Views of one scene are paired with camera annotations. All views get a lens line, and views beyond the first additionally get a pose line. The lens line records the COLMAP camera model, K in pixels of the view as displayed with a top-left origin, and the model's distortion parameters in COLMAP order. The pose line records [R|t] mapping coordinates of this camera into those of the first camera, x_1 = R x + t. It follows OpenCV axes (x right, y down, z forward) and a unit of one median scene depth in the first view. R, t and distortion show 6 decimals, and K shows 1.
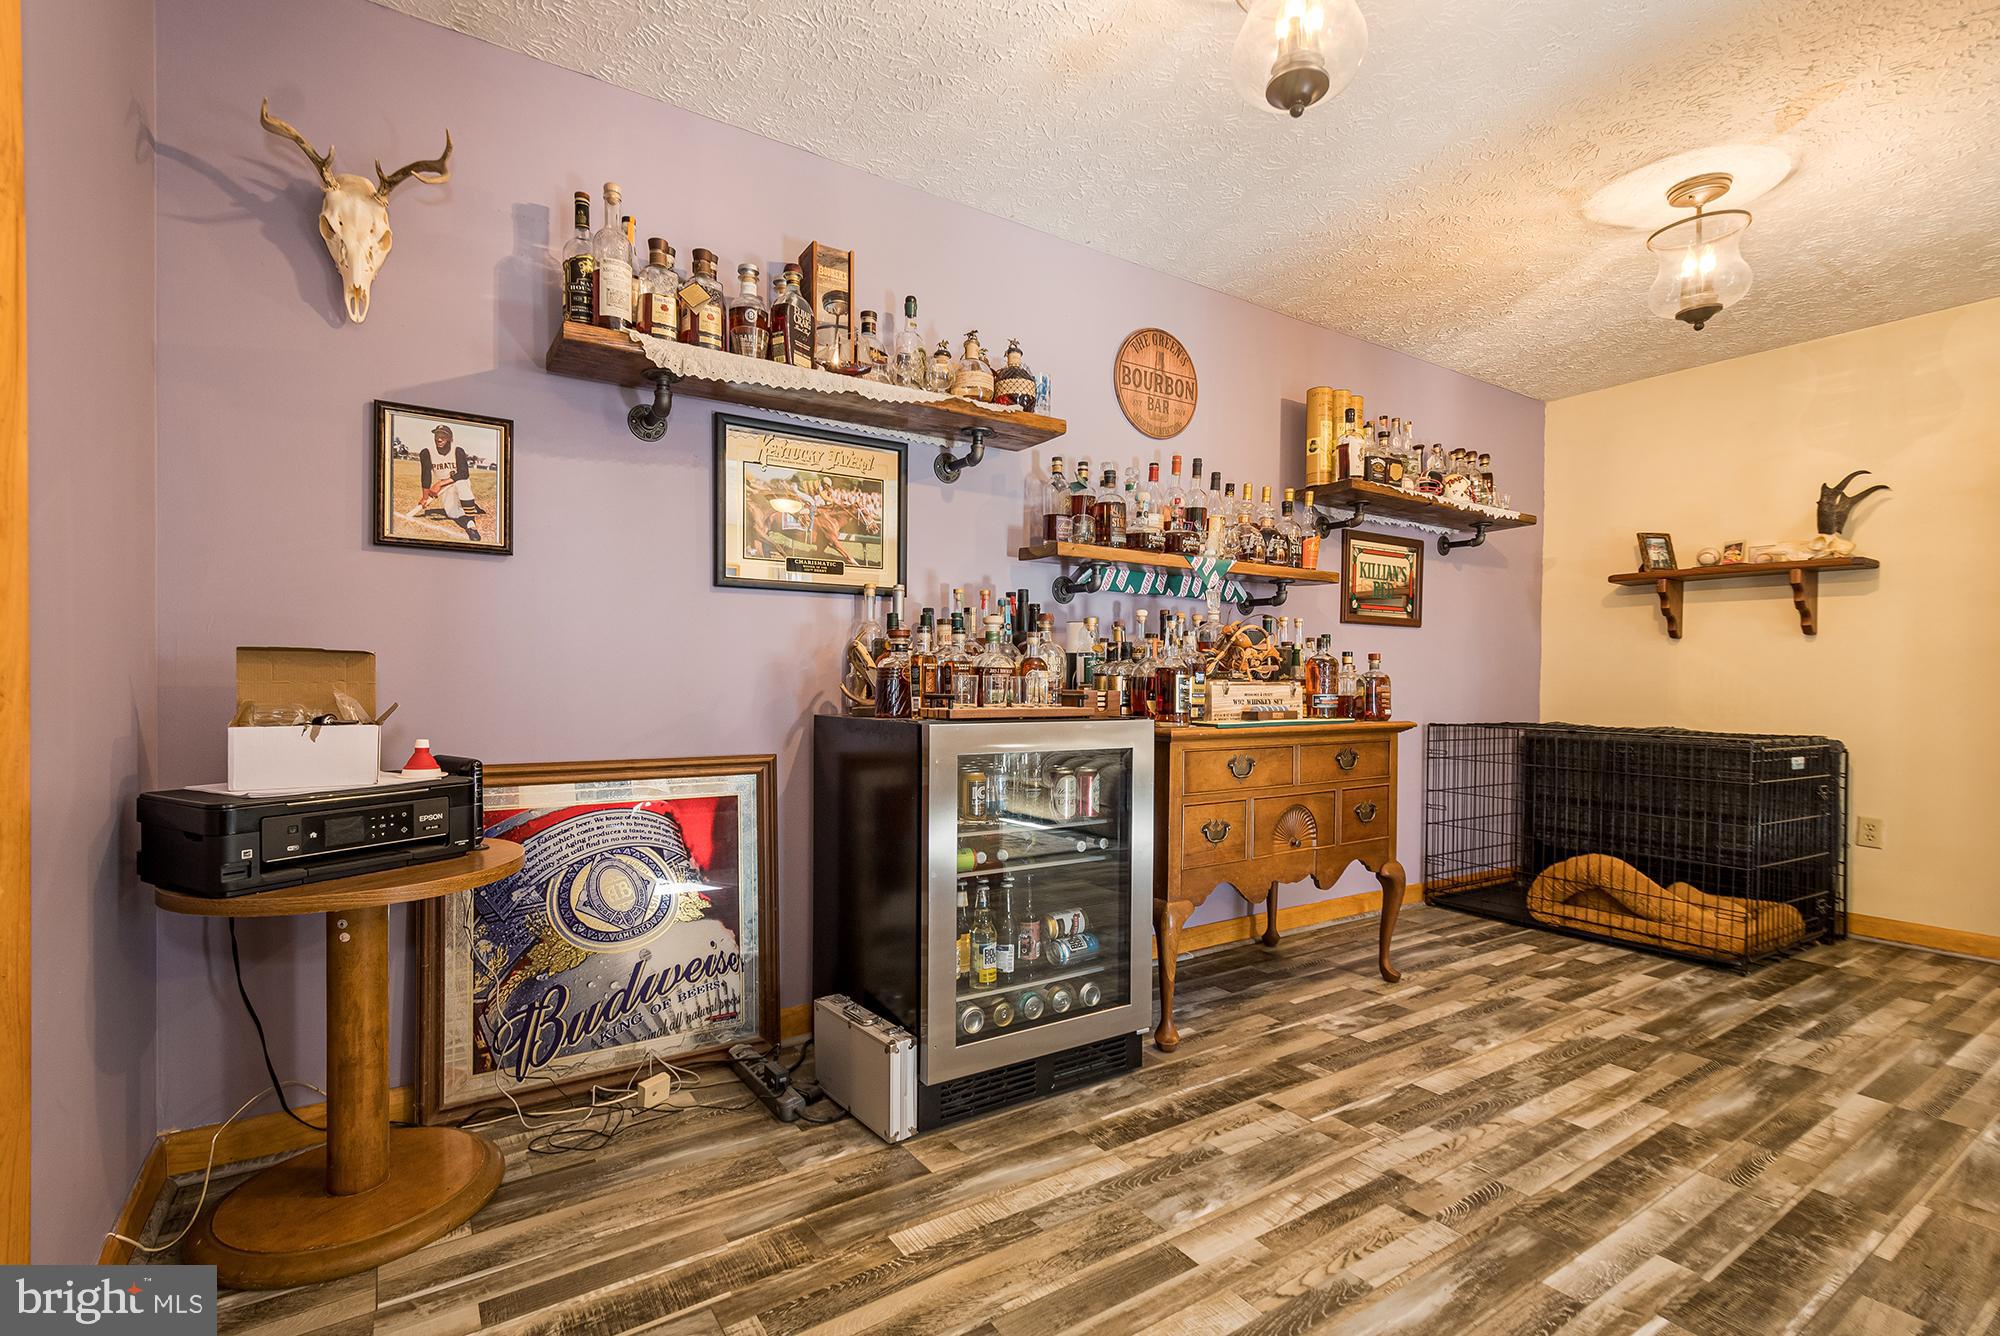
lens RADIAL K [[886.5, 0, 981.7], [0, 886.5, 679.4], [0, 0, 1]] dist [0.017426, -0.006494]
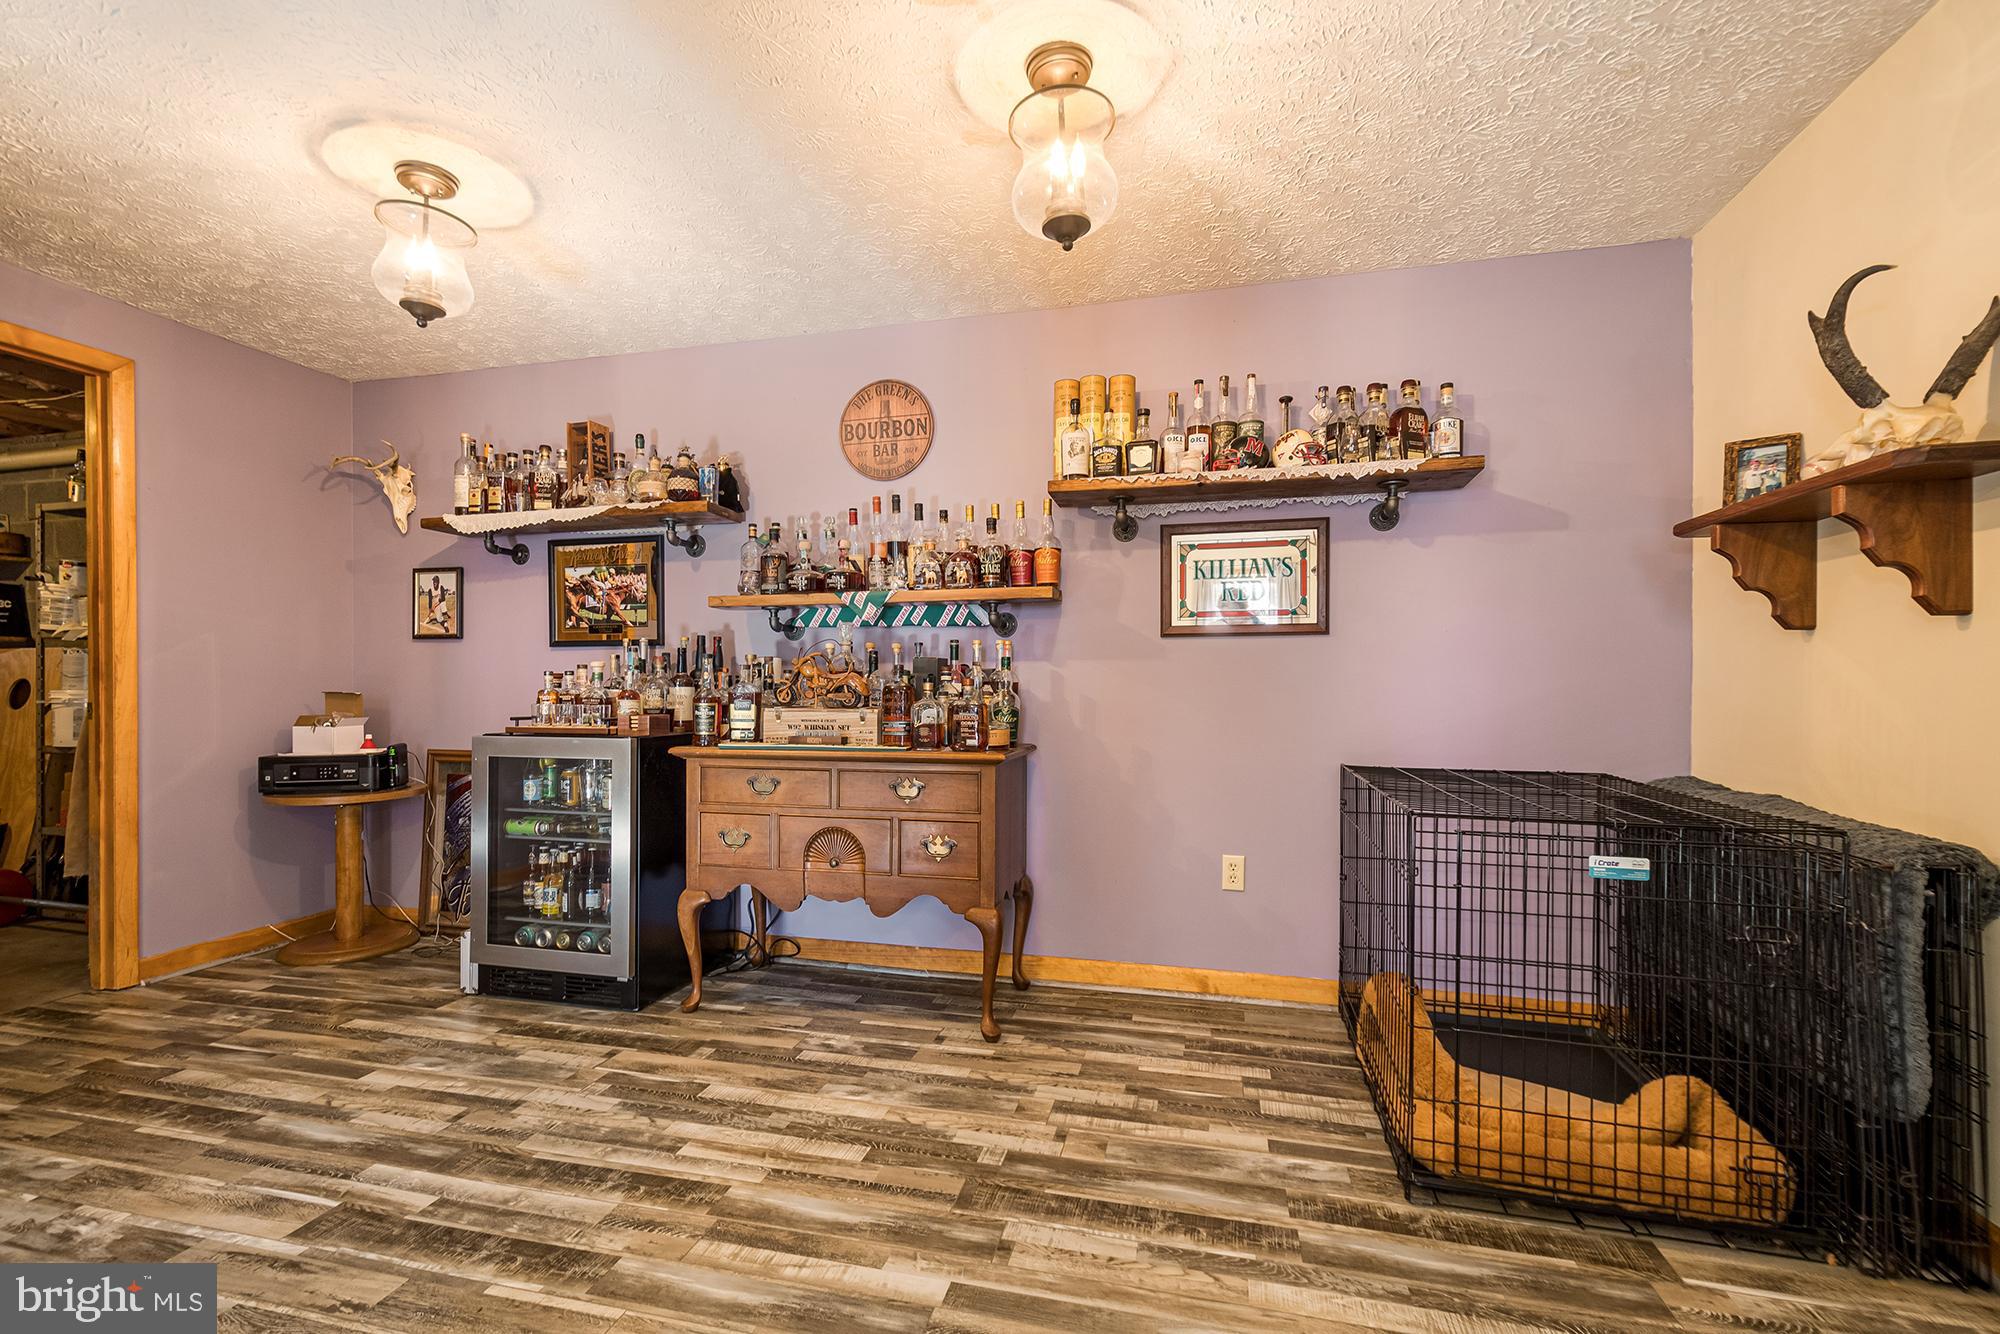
lens RADIAL K [[886.5, 0, 981.7], [0, 886.5, 678.4], [0, 0, 1]] dist [0.017426, -0.006494]
pose [[0.675533, -0.014922, -0.737179, 1.356444], [0.004511, 0.999860, -0.016105, -0.017327], [0.737316, 0.007554, 0.675506, 0.459456]]
